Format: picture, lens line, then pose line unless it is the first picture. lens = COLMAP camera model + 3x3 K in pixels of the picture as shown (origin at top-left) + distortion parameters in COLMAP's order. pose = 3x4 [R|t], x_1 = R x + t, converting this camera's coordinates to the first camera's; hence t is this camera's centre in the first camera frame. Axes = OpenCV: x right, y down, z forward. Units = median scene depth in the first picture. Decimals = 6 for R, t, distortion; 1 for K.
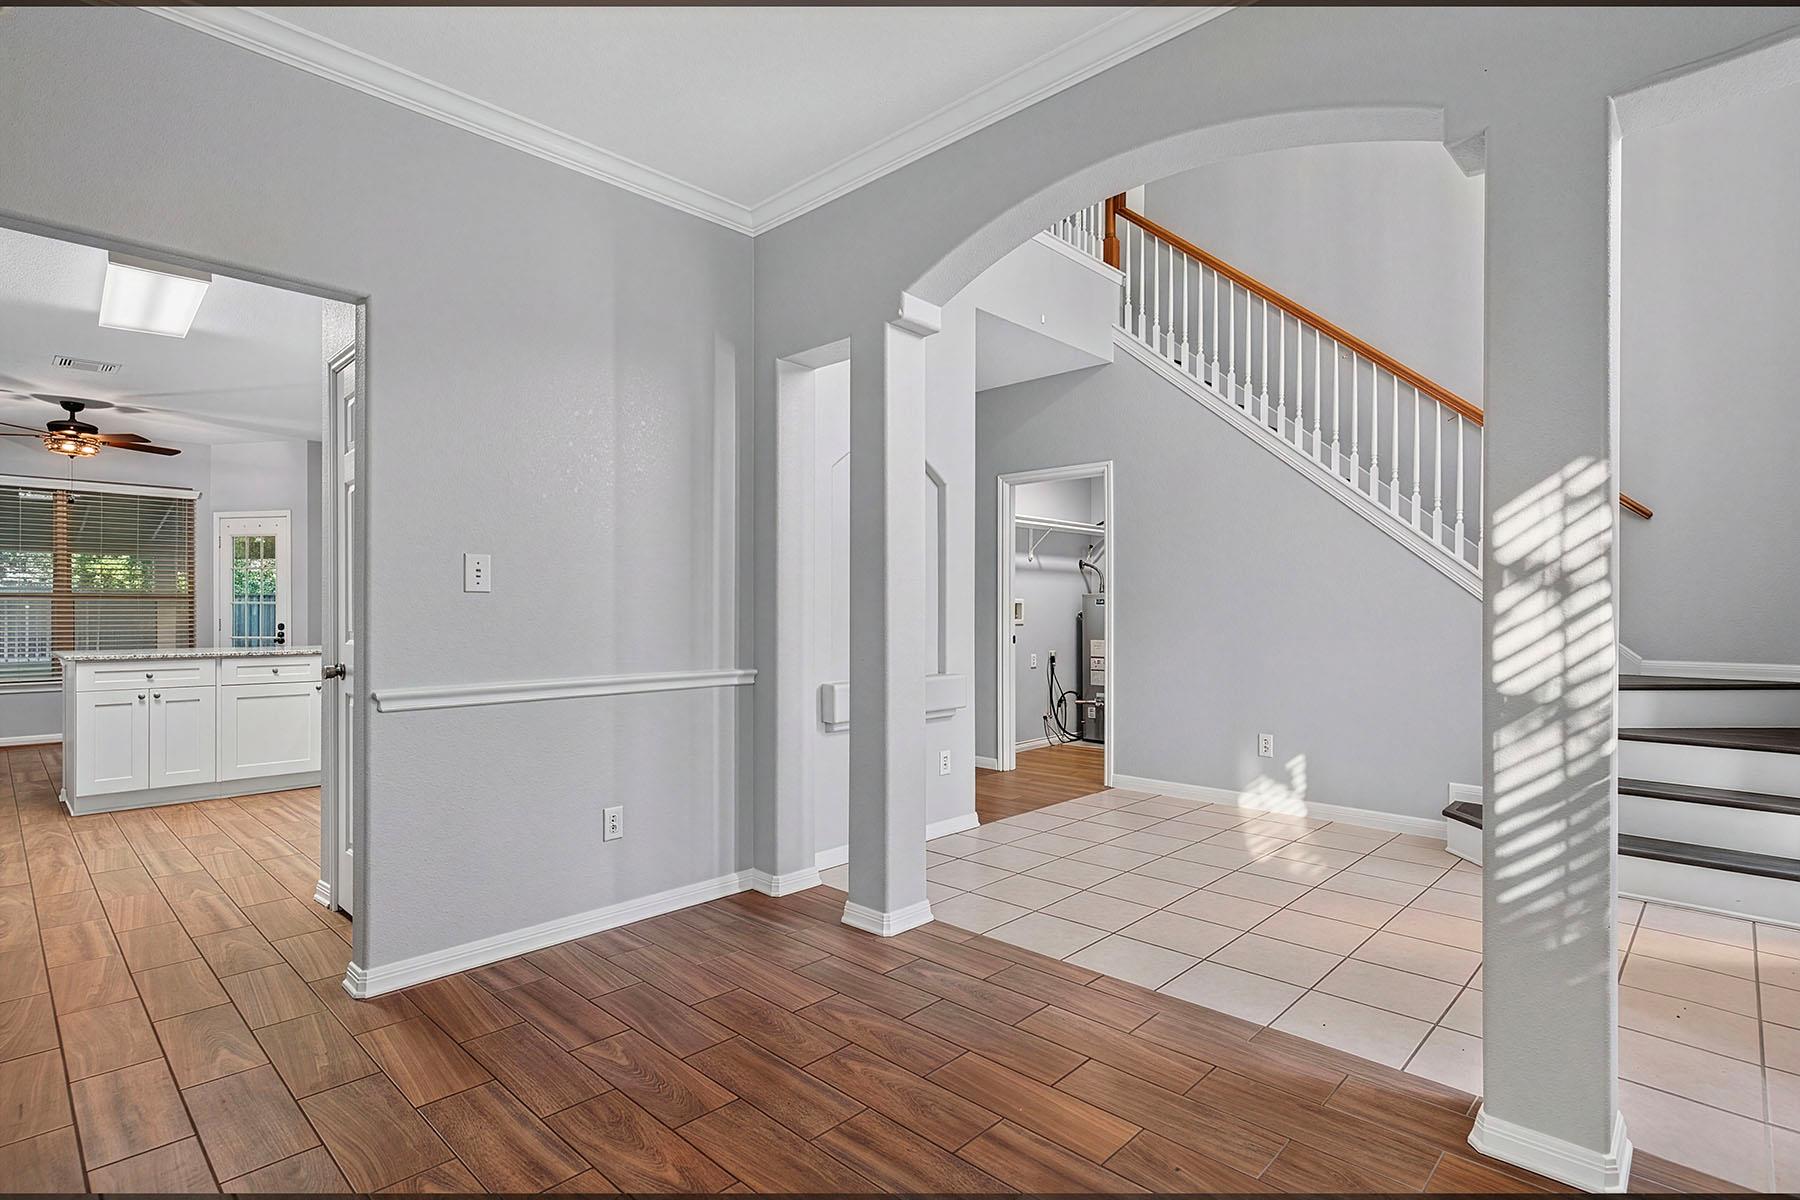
lens RADIAL K [[868.7, 0, 912.6], [0, 868.7, 607.0], [0, 0, 1]] dist [-0.003322, 0.013160]
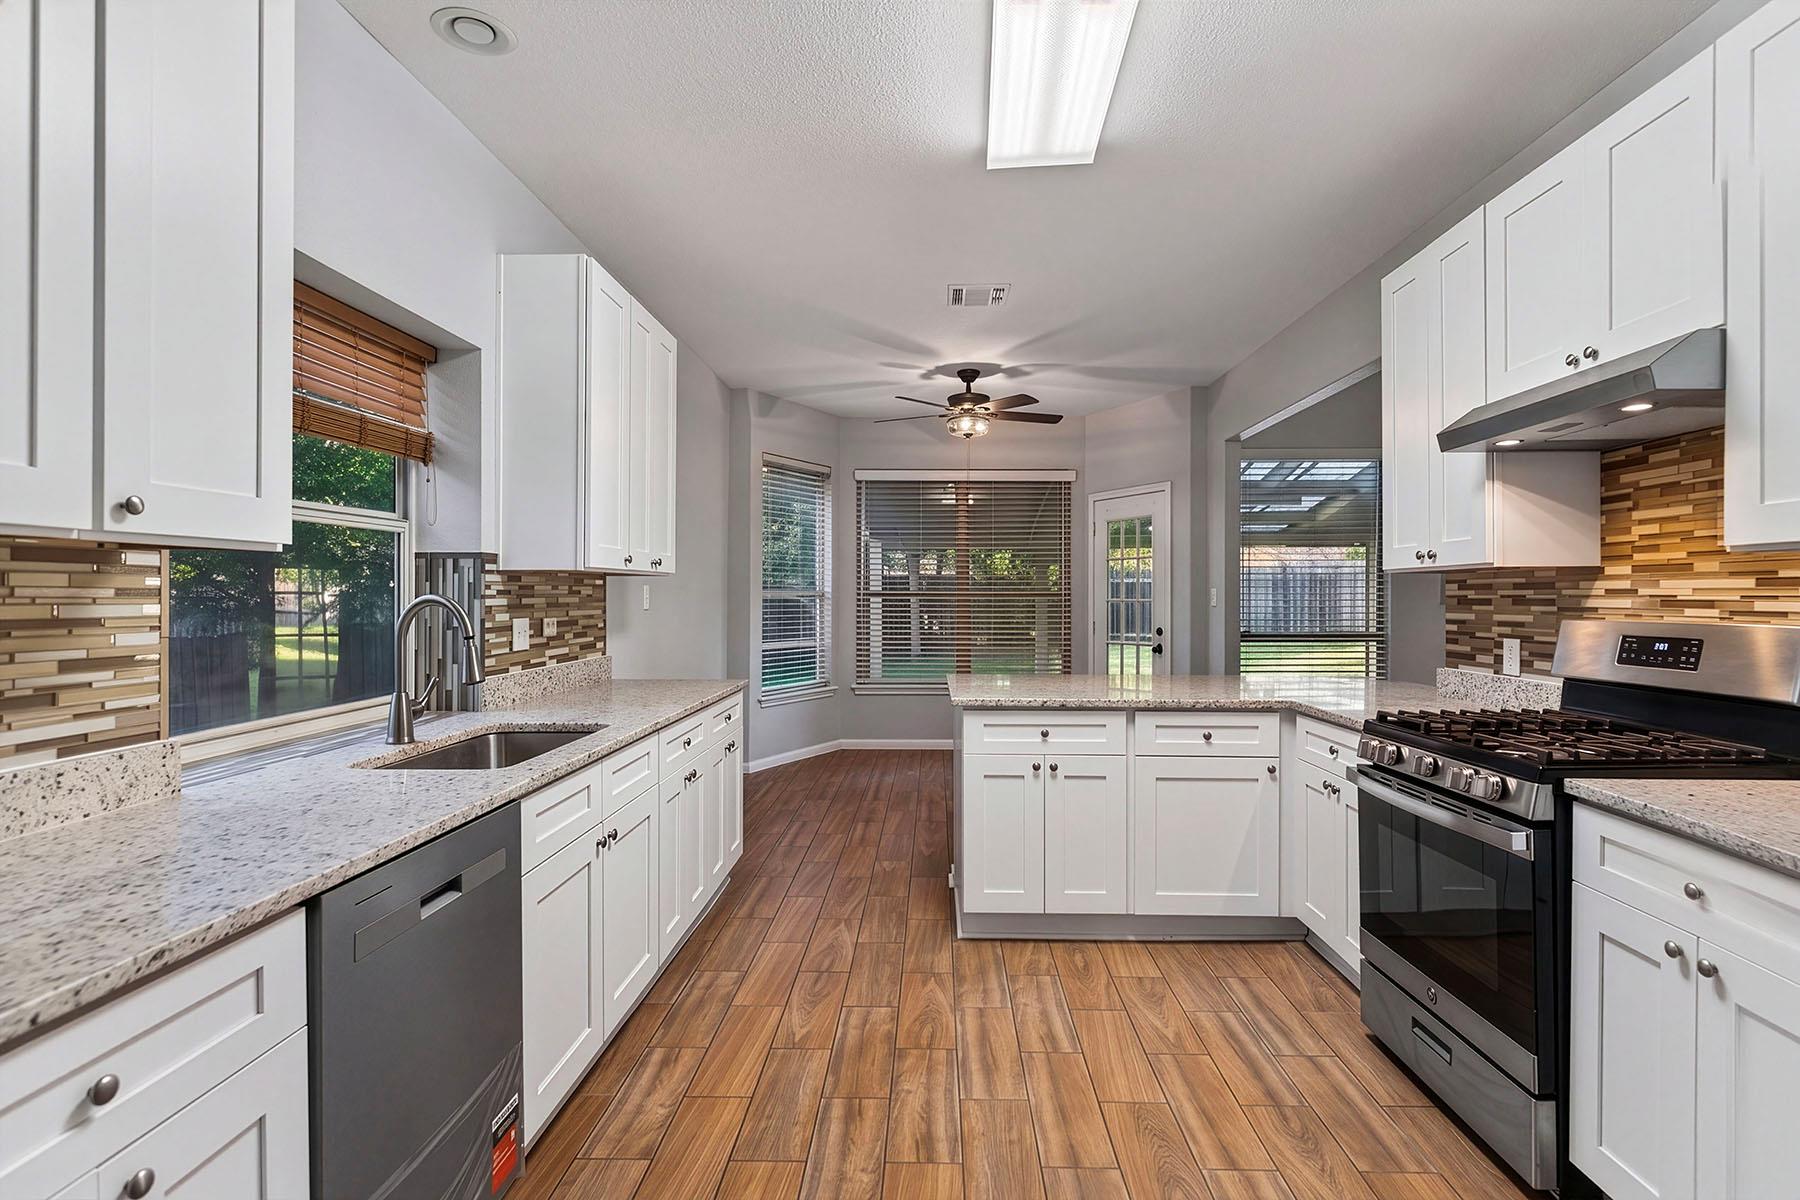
lens RADIAL K [[882.1, 0, 900.0], [0, 882.1, 600.0], [0, 0, 1]] dist [-0.000383, -0.001368]
pose [[0.655801, 0.005435, -0.754914, -0.341419], [0.004483, 0.999928, 0.011093, -0.019773], [0.754920, -0.010659, 0.655730, 0.372190]]
